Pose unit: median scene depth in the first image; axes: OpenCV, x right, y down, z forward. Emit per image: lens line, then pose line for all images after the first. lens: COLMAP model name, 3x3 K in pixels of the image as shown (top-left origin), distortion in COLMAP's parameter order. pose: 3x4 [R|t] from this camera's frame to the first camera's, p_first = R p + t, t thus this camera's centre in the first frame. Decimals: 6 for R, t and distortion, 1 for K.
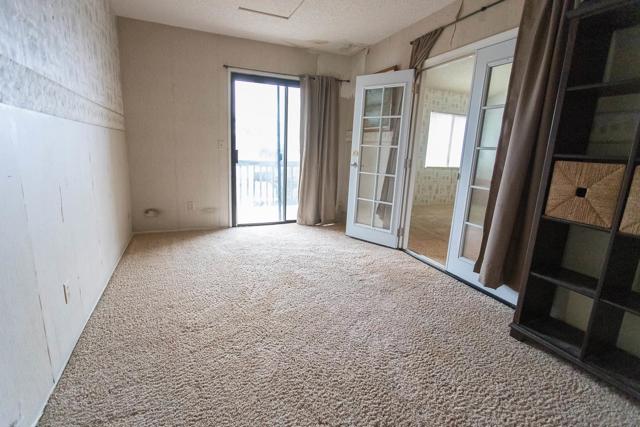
lens RADIAL K [[303.9, 0, 318.9], [0, 303.9, 214.0], [0, 0, 1]] dist [-0.015457, 0.006314]
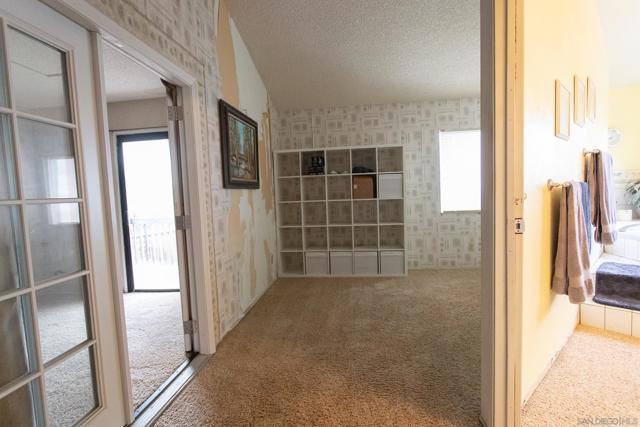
lens RADIAL K [[303.9, 0, 312.8], [0, 303.9, 208.6], [0, 0, 1]] dist [-0.015457, 0.006314]
pose [[0.871007, -0.043282, -0.489360, 0.617653], [-0.025959, 0.990665, -0.133825, -0.093786], [0.490584, 0.129266, 0.861753, 0.404253]]
